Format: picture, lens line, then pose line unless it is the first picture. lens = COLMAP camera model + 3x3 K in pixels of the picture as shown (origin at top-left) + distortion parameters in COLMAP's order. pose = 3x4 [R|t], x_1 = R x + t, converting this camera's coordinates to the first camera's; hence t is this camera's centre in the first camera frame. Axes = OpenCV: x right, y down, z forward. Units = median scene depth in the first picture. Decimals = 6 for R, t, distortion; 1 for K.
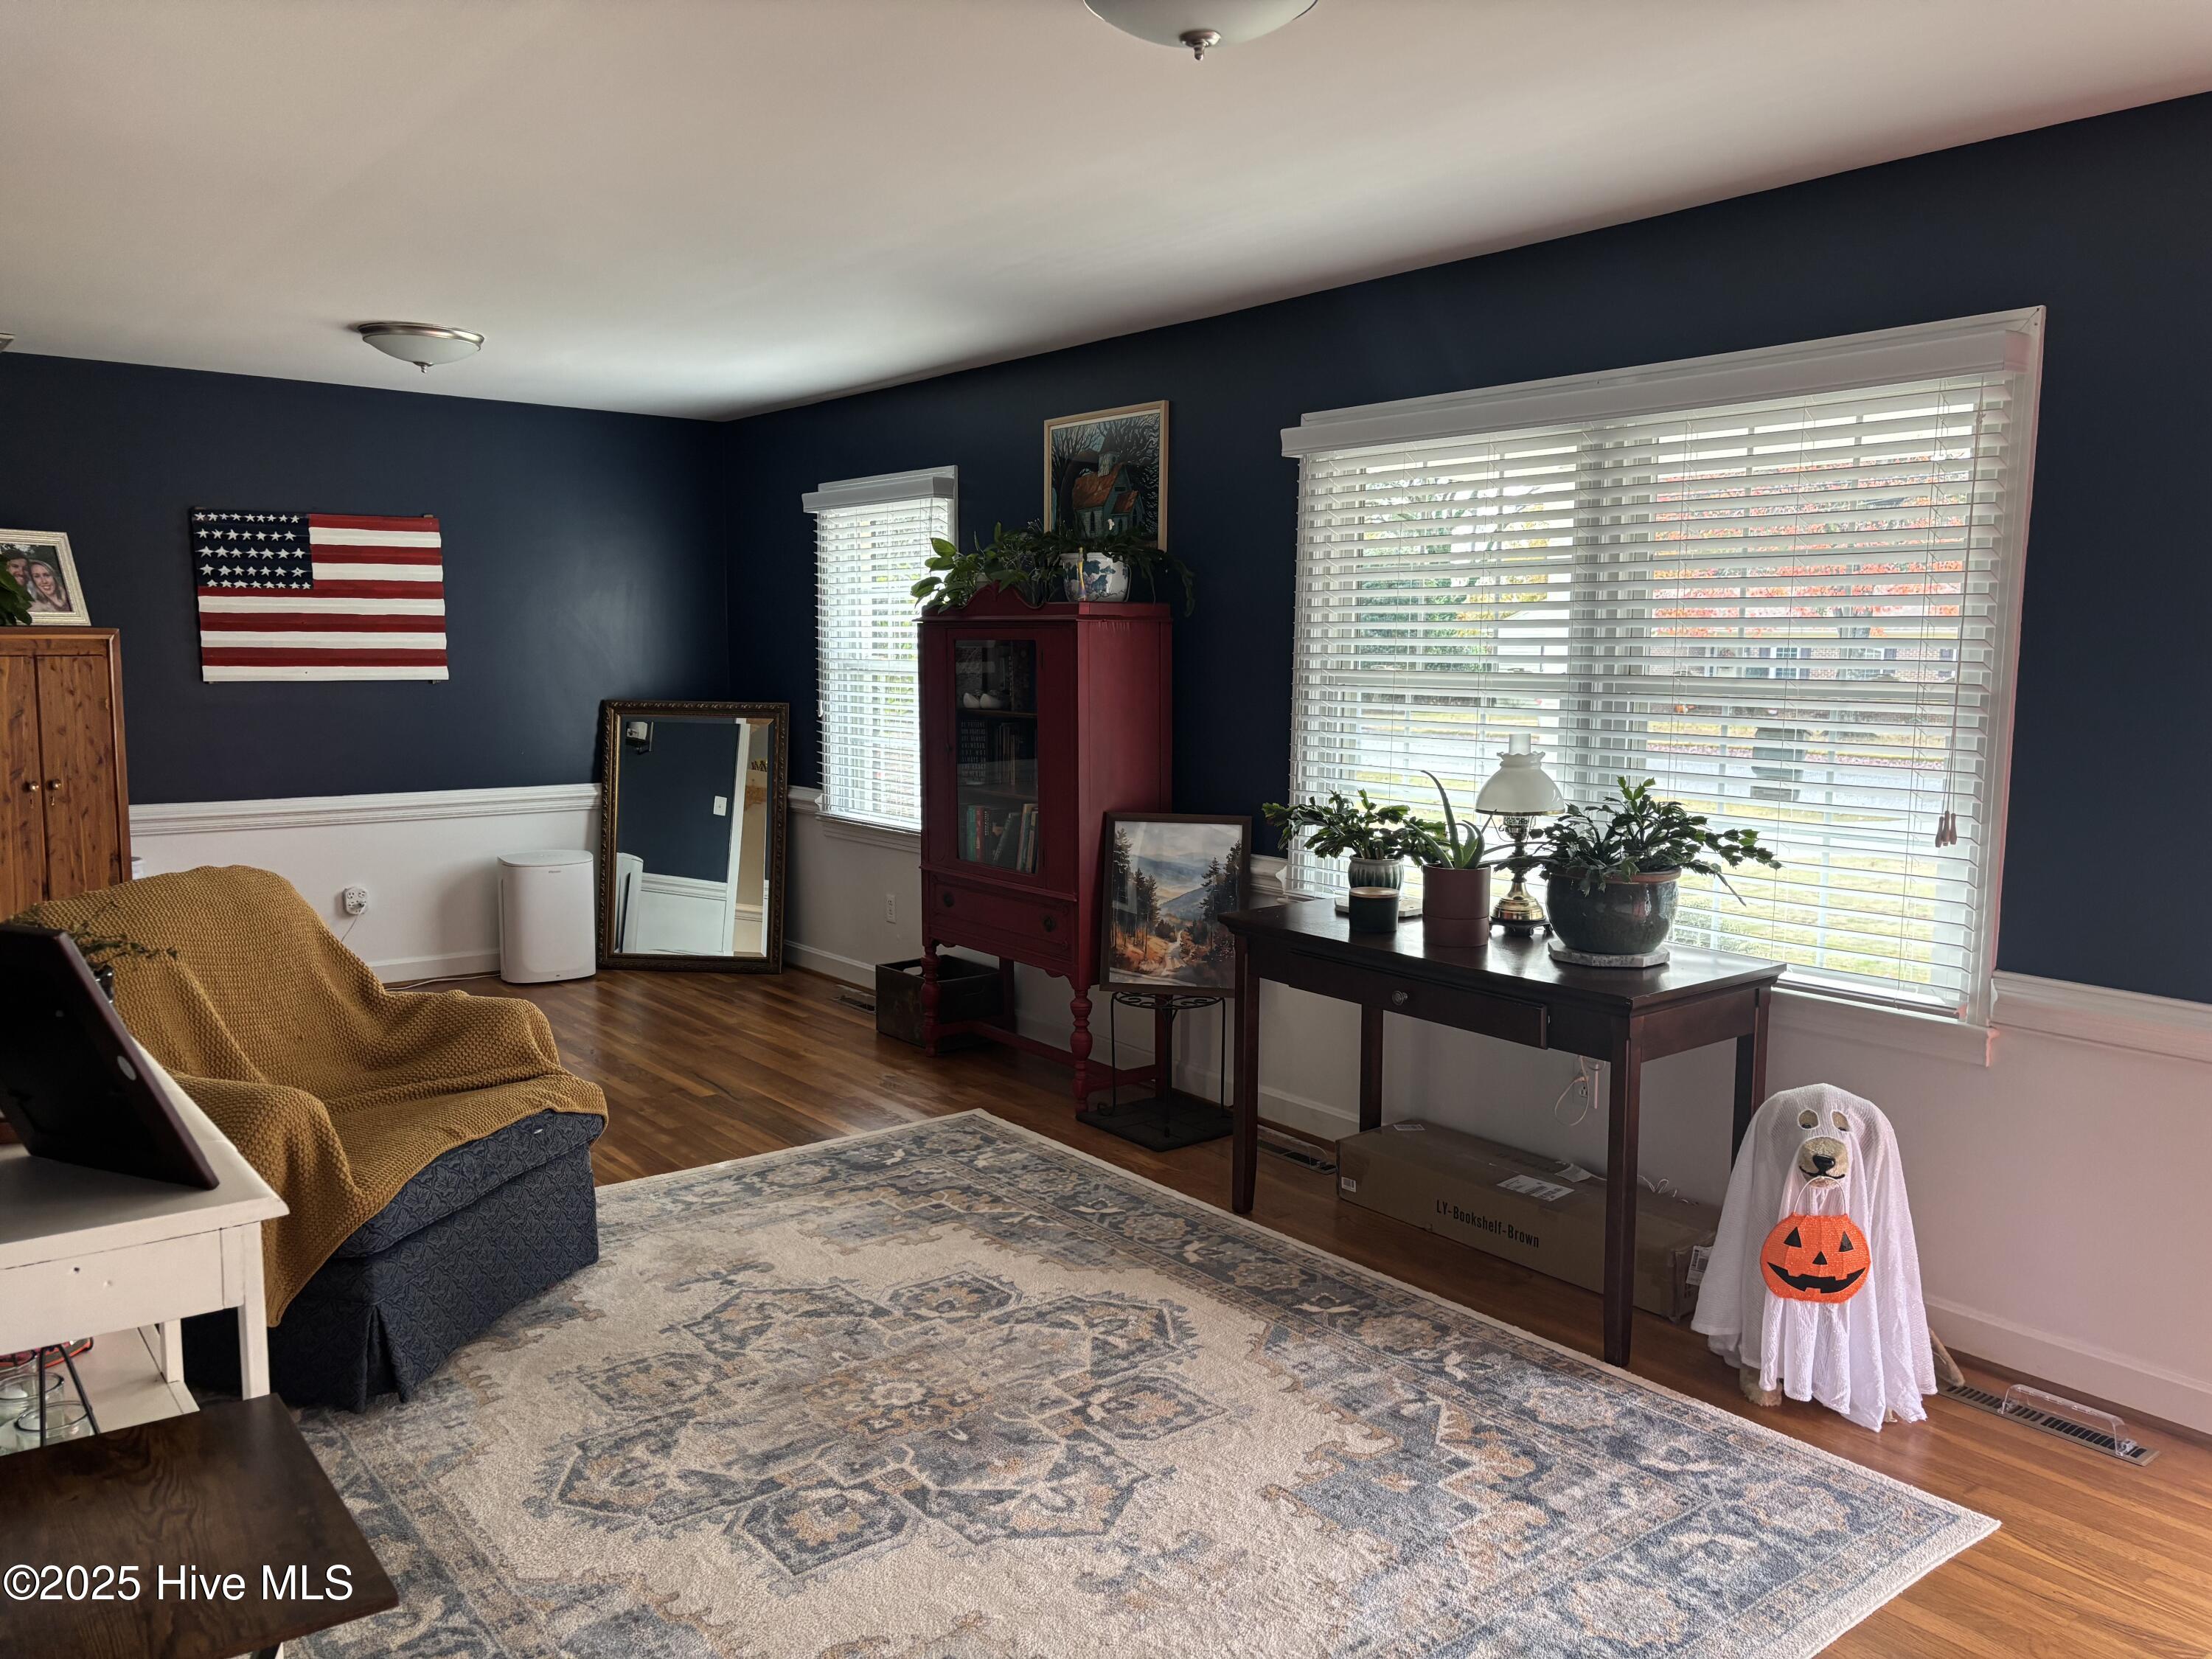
lens RADIAL K [[1668.0, 0, 1099.8], [0, 1668.0, 816.1], [0, 0, 1]] dist [0.052118, -0.054499]
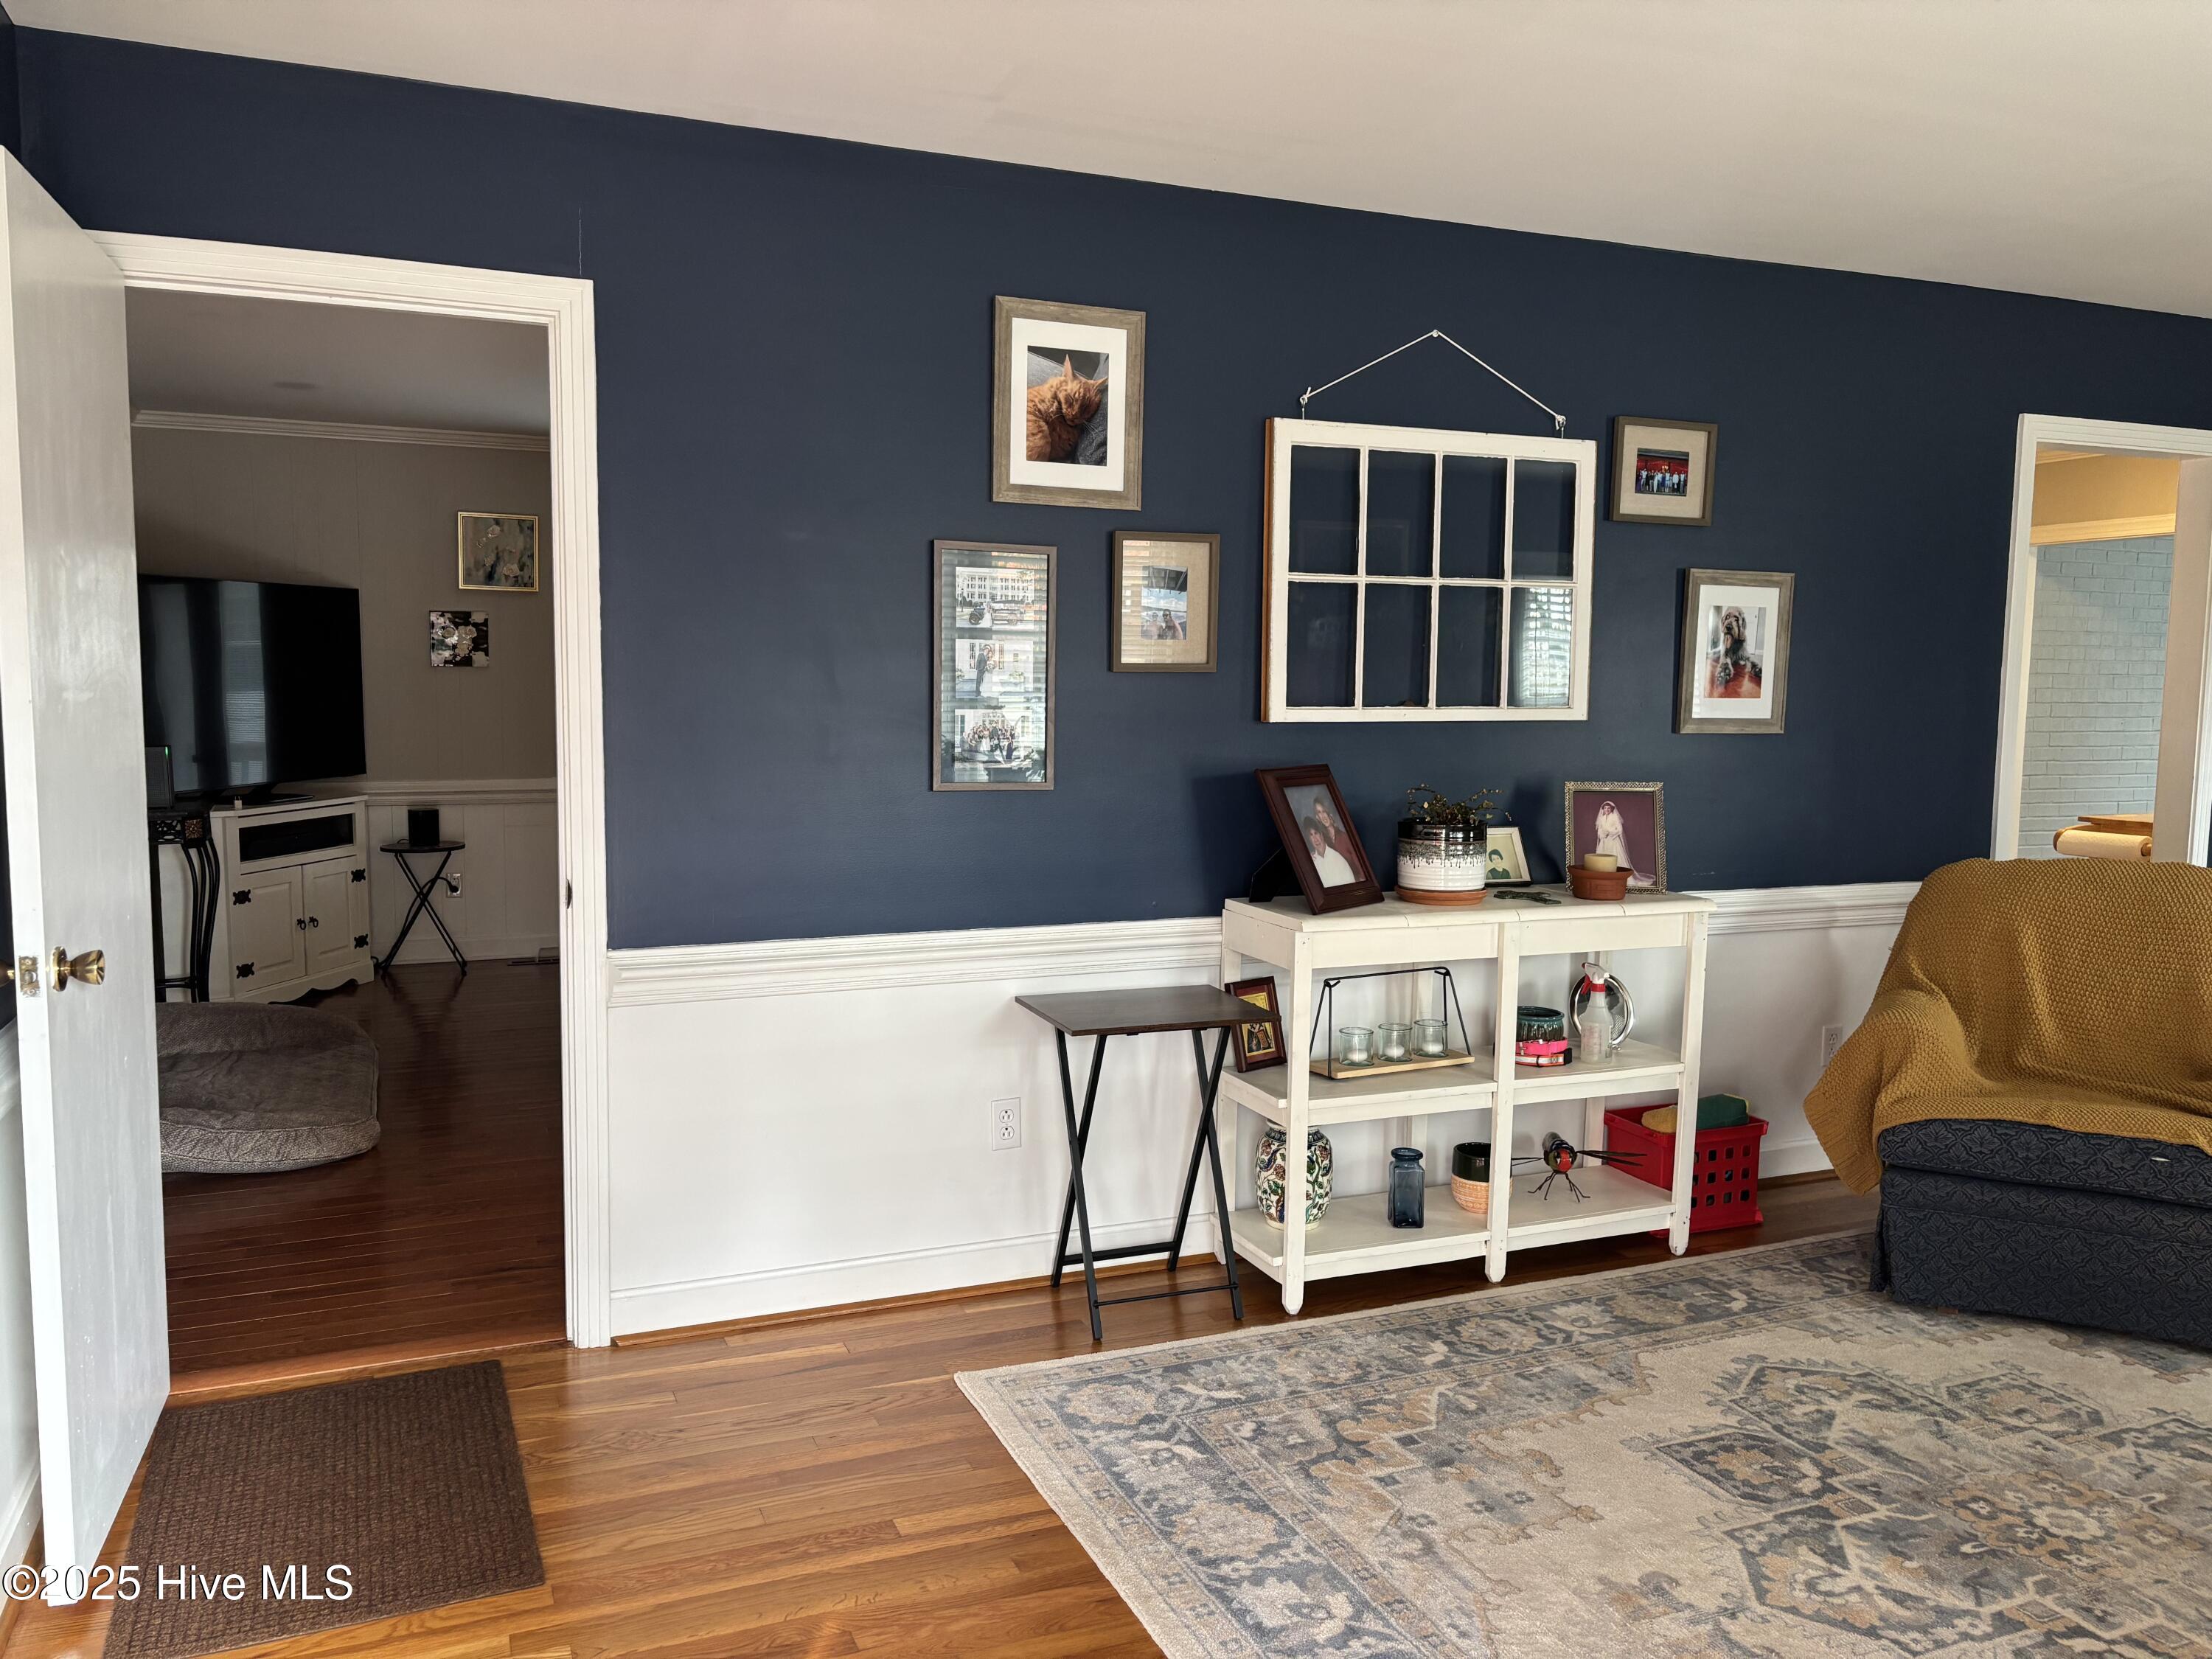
lens RADIAL K [[1668.0, 0, 1102.3], [0, 1668.0, 830.6], [0, 0, 1]] dist [0.052118, -0.054499]
pose [[-0.265139, 0.076408, -0.961178, 0.627928], [-0.114264, 0.987341, 0.110008, -0.028388], [0.957416, 0.138996, -0.253052, 0.557126]]
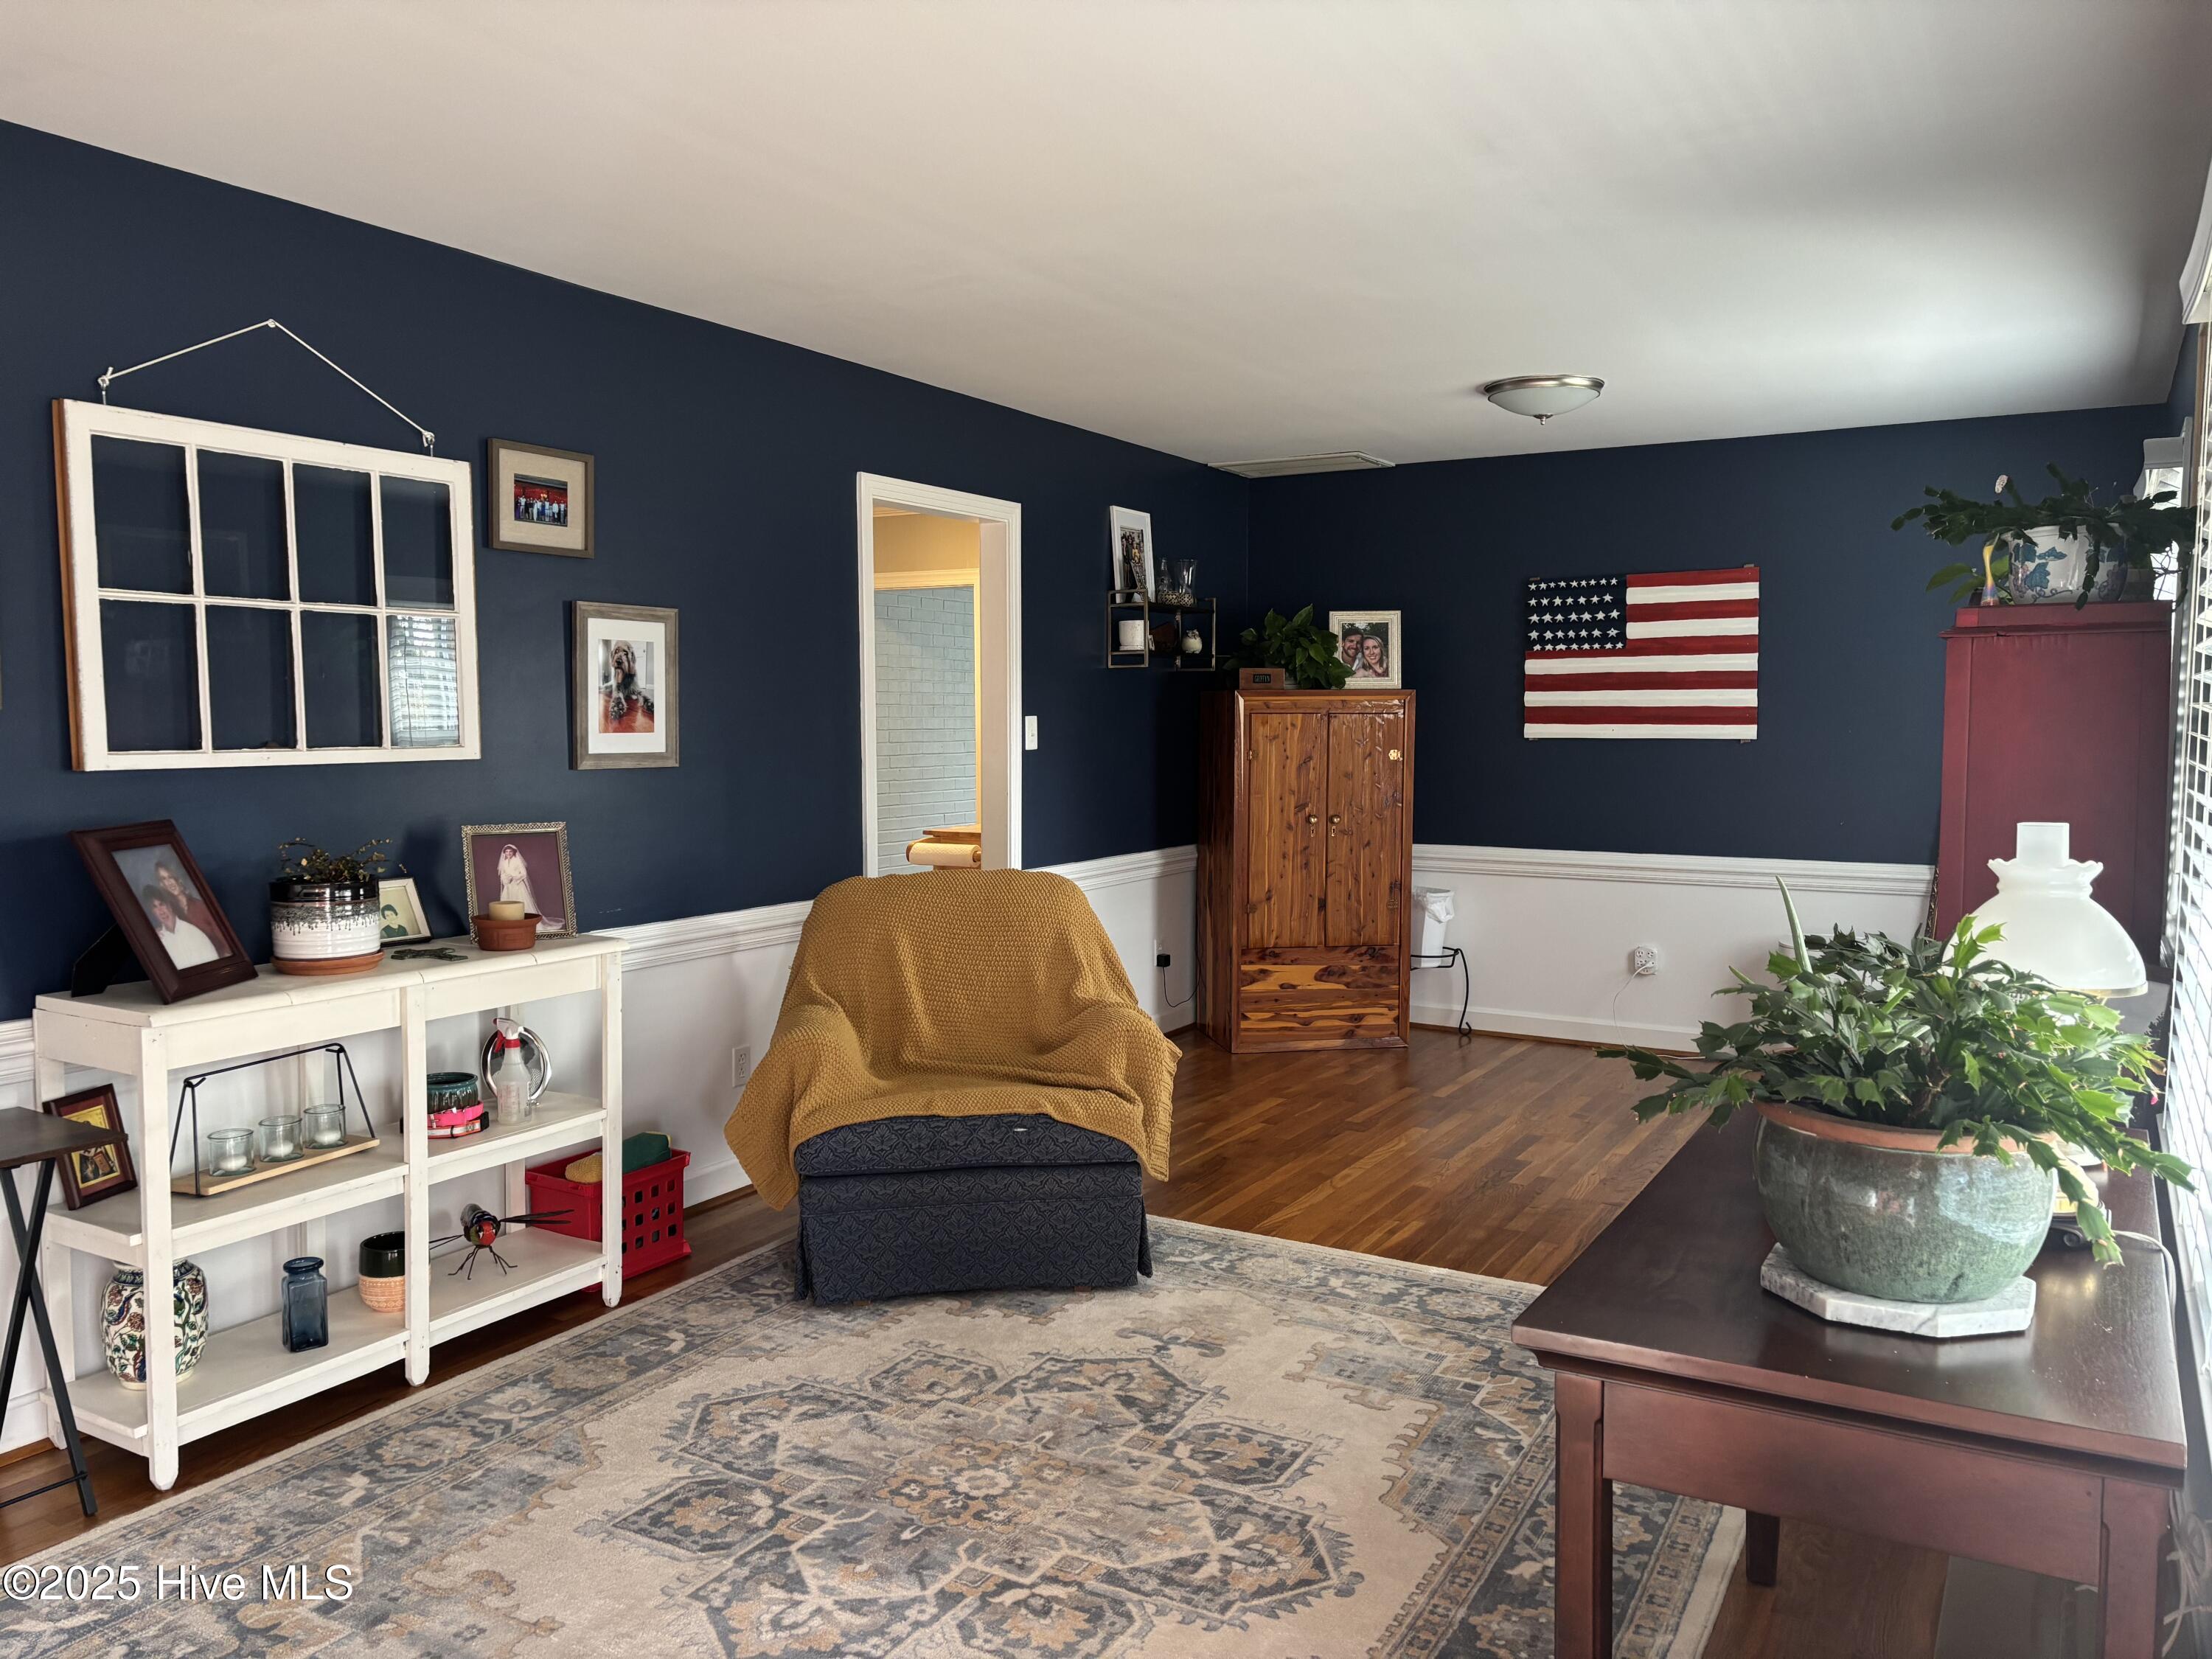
lens RADIAL K [[1668.0, 0, 1092.4], [0, 1668.0, 832.6], [0, 0, 1]] dist [0.052118, -0.054499]
pose [[0.365835, 0.057755, -0.928886, 0.583199], [-0.094123, 0.995251, 0.024811, -0.030892], [0.925908, 0.078353, 0.369534, 0.544392]]
